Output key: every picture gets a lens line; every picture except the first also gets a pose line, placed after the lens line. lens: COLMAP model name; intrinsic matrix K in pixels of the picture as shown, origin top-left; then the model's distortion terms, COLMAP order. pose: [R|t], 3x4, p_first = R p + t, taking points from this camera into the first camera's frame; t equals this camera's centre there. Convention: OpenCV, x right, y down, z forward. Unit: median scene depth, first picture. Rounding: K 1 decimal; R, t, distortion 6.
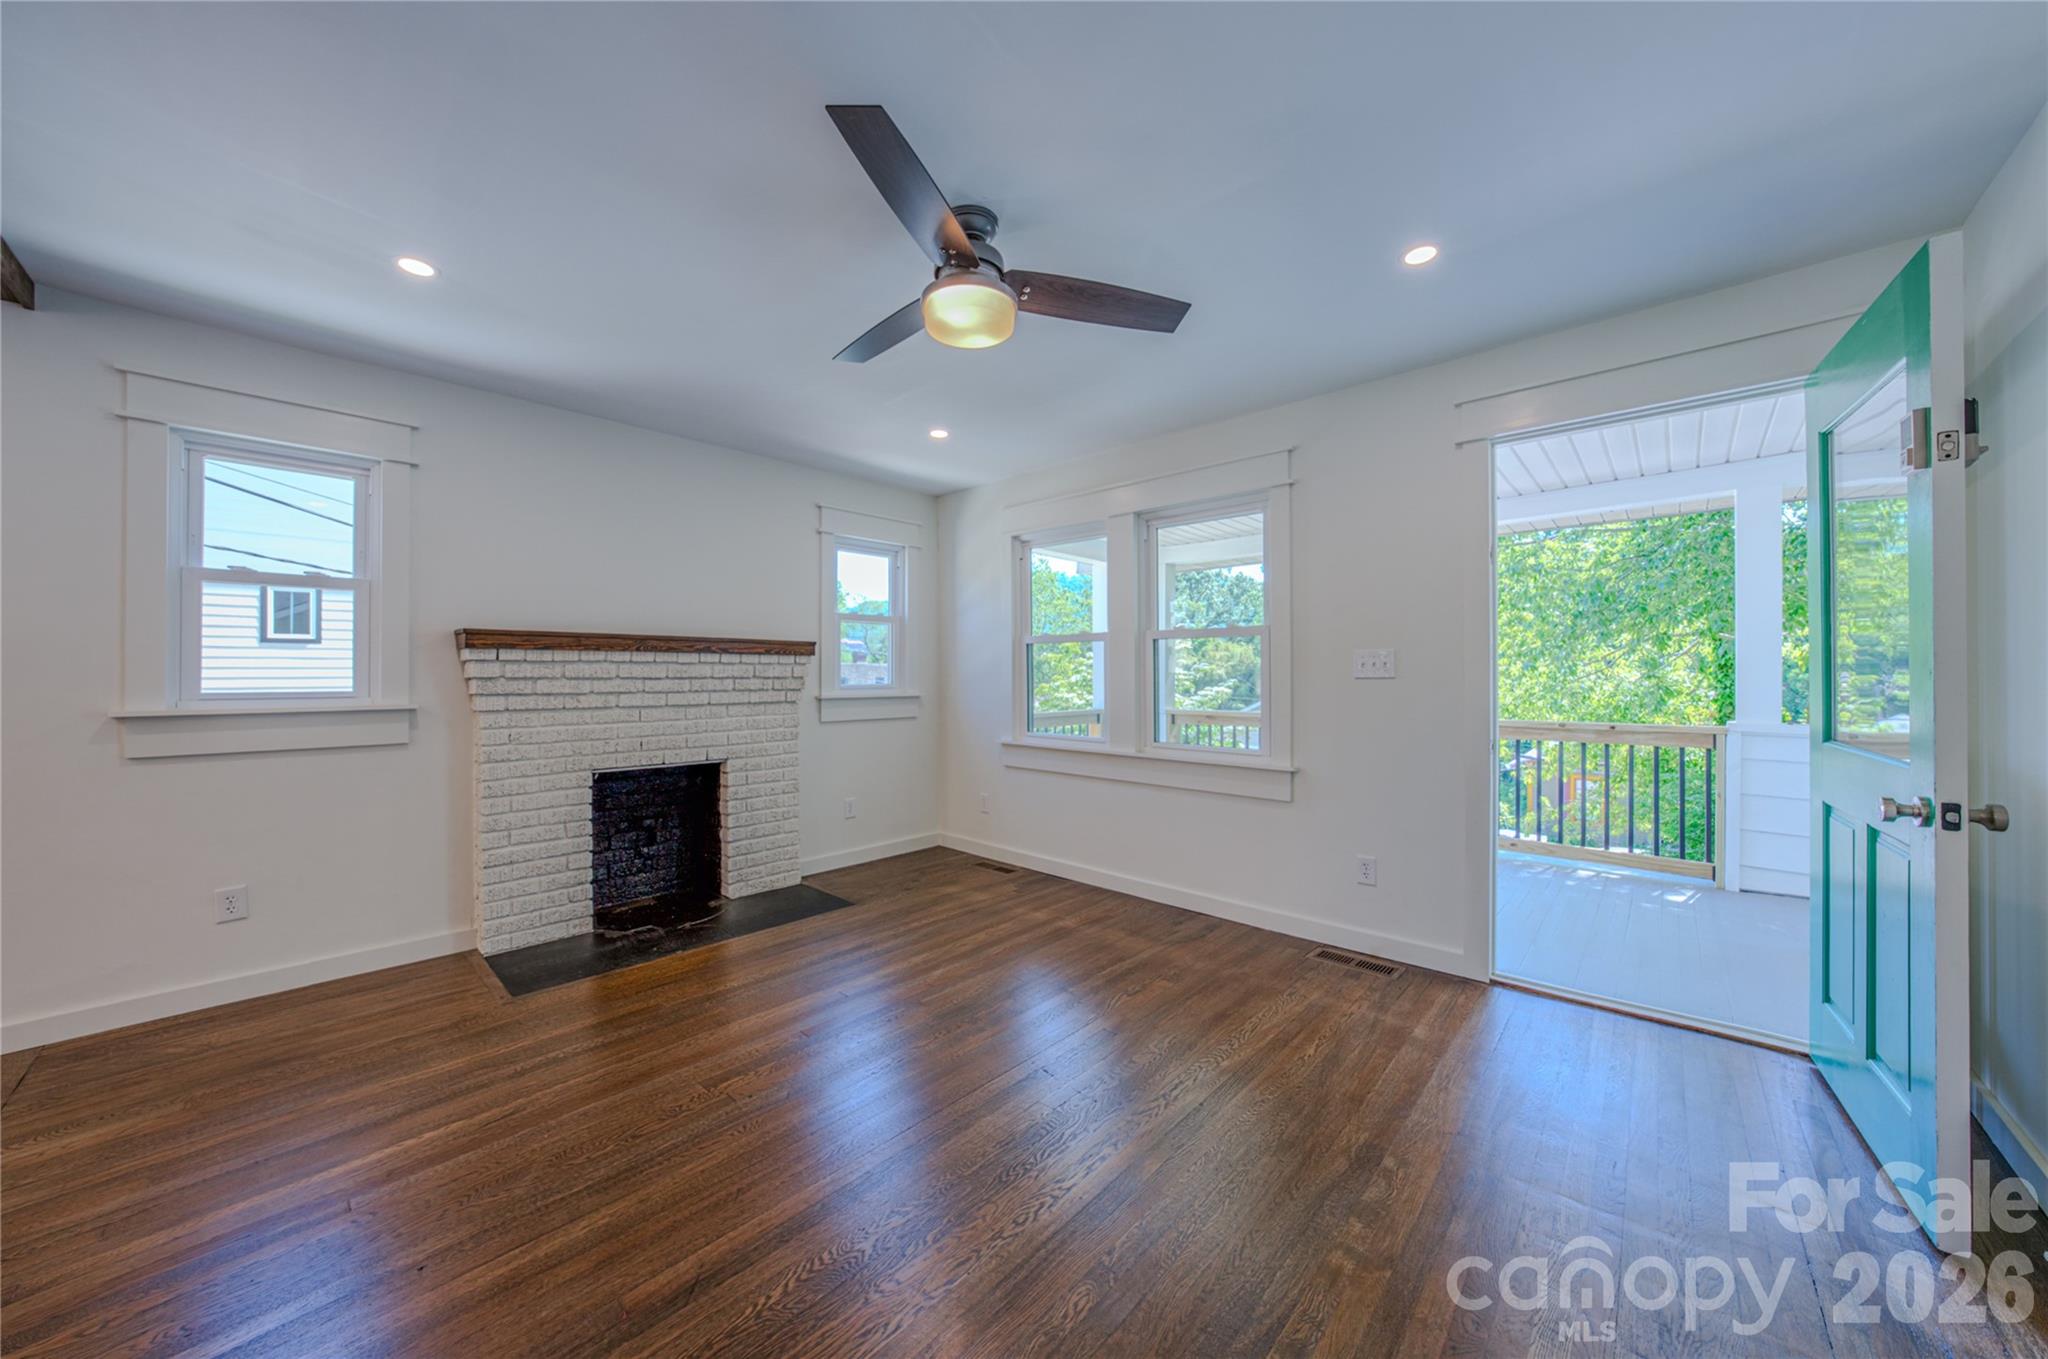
lens RADIAL K [[700.4, 0, 1017.2], [0, 700.4, 669.3], [0, 0, 1]] dist [-0.029562, 0.003942]
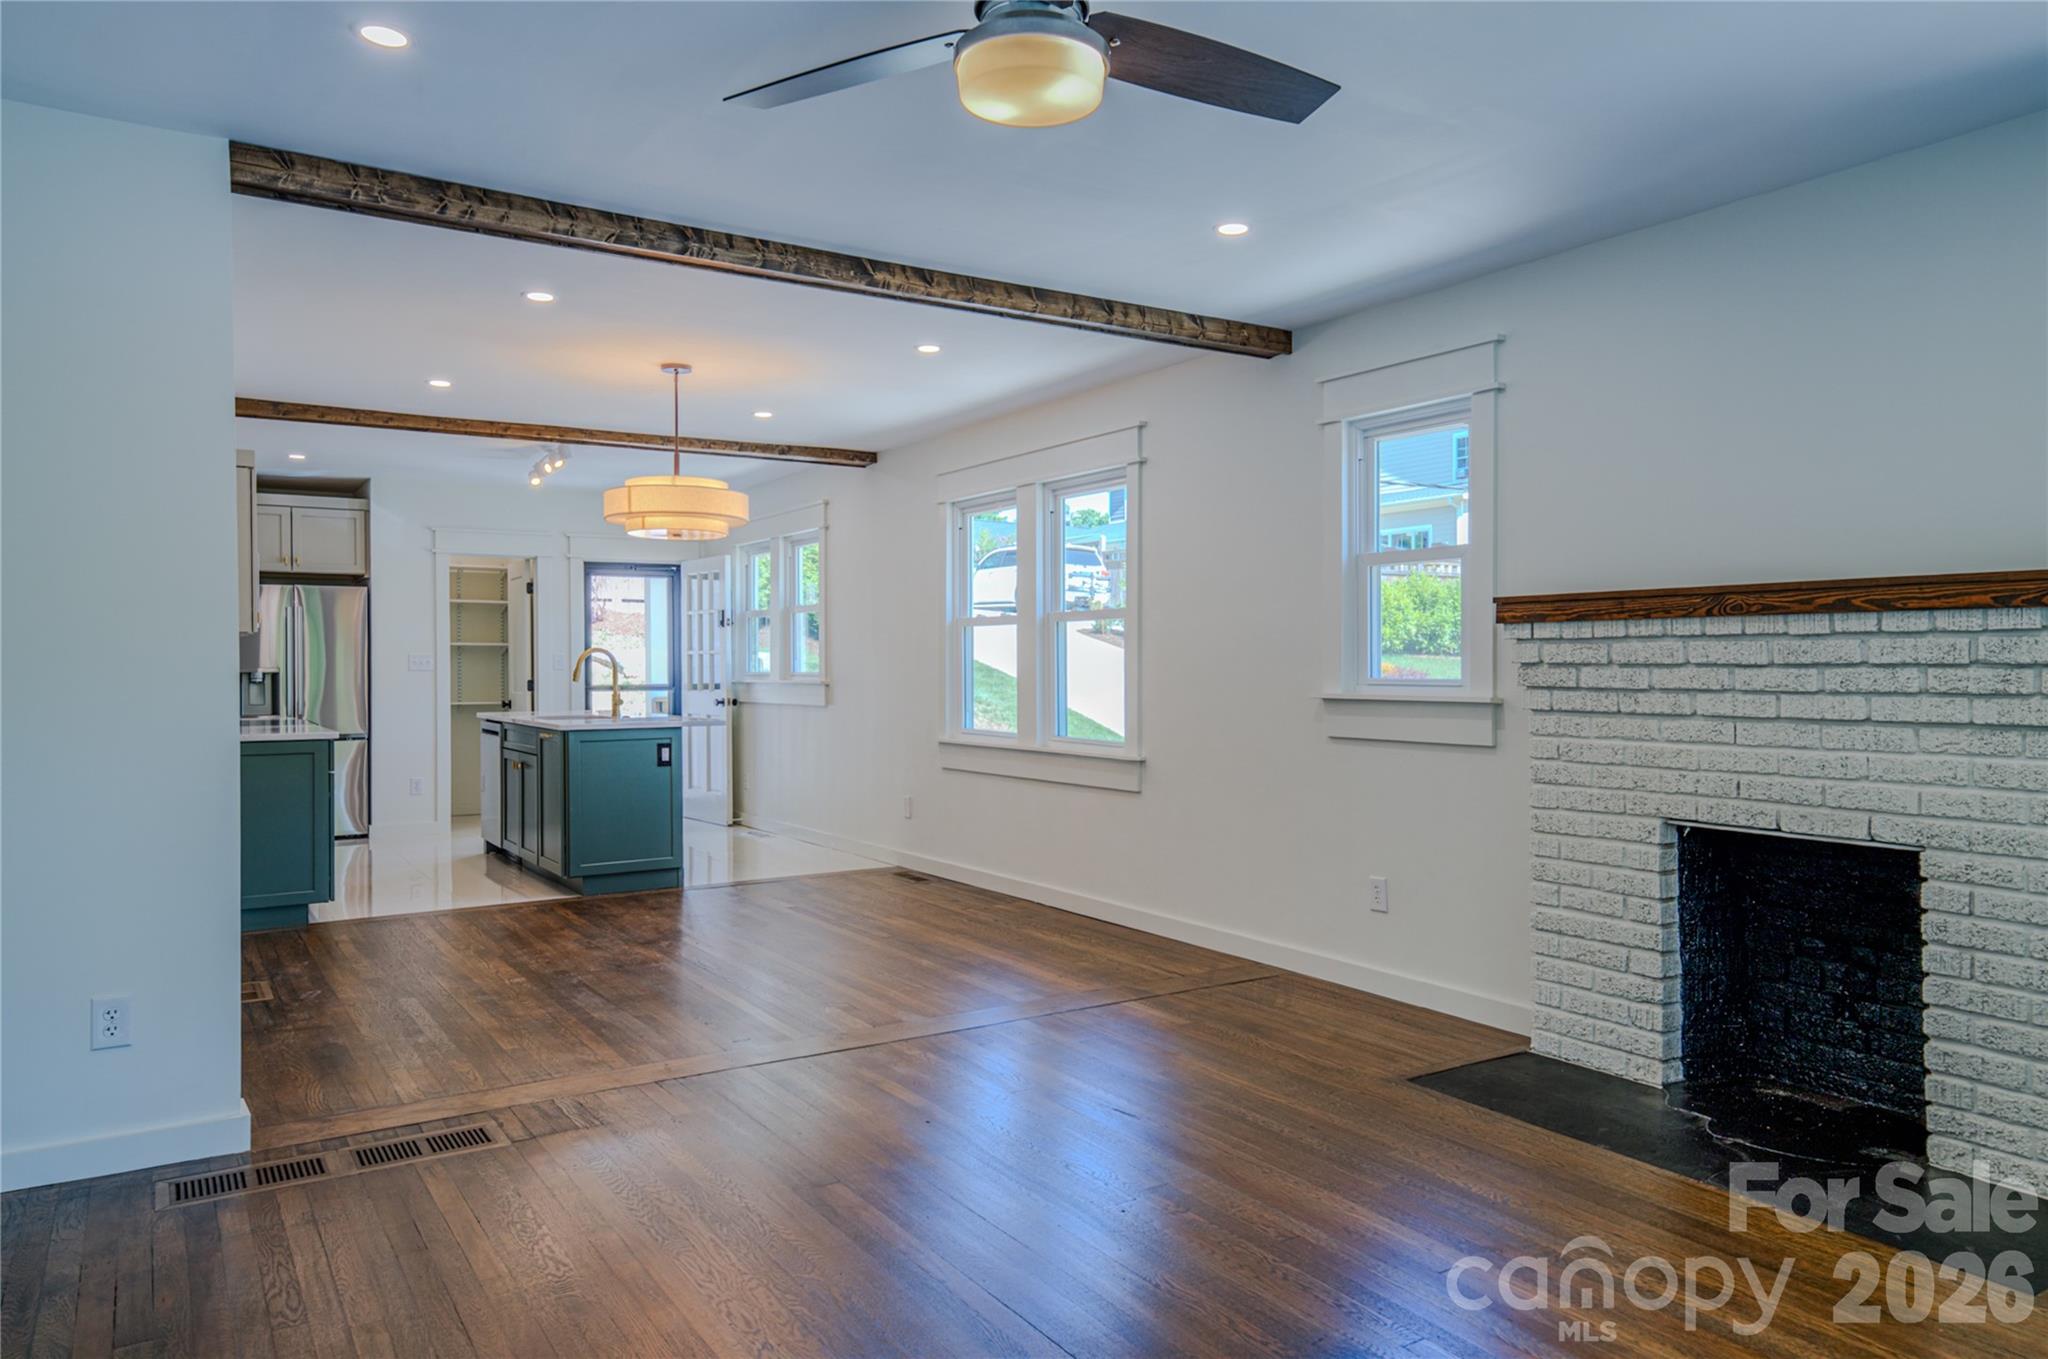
lens RADIAL K [[1331.3, 0, 1021.7], [0, 1331.3, 673.1], [0, 0, 1]] dist [0.019570, 0.009394]
pose [[-0.244478, 0.009070, -0.969612, 0.603737], [0.009619, 0.999930, 0.006928, 0.006411], [0.969607, -0.007633, -0.244548, 0.707137]]
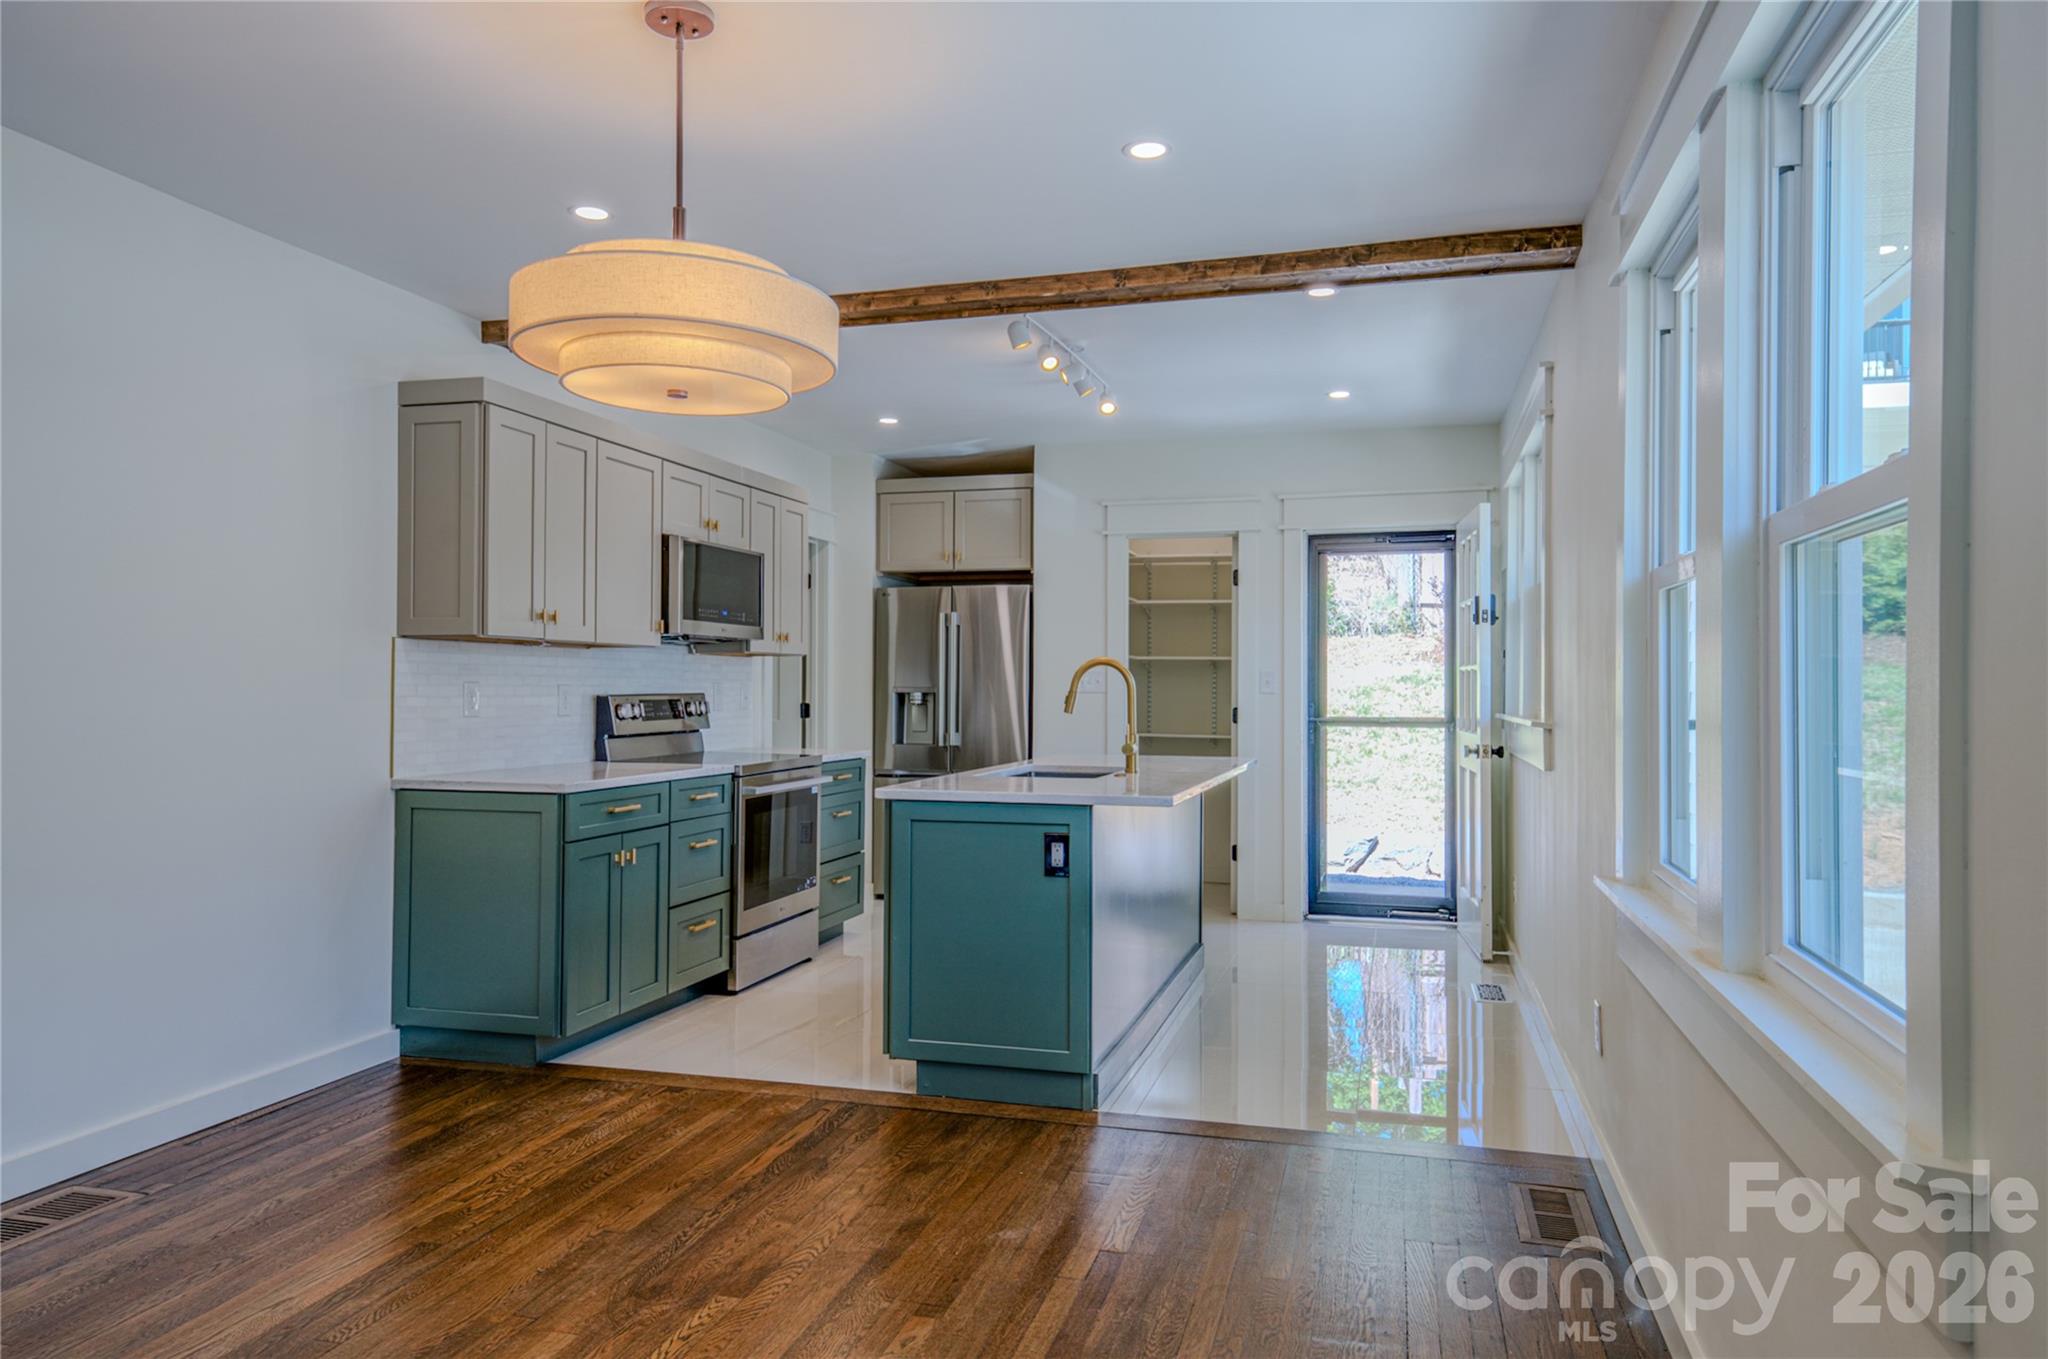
lens RADIAL K [[1331.3, 0, 1023.5], [0, 1331.3, 670.1], [0, 0, 1]] dist [0.019570, 0.009394]
pose [[-0.885764, -0.007611, -0.464074, -0.719303], [0.000085, 0.999863, -0.016560, 0.007544], [0.464136, -0.014708, -0.885642, 0.624955]]
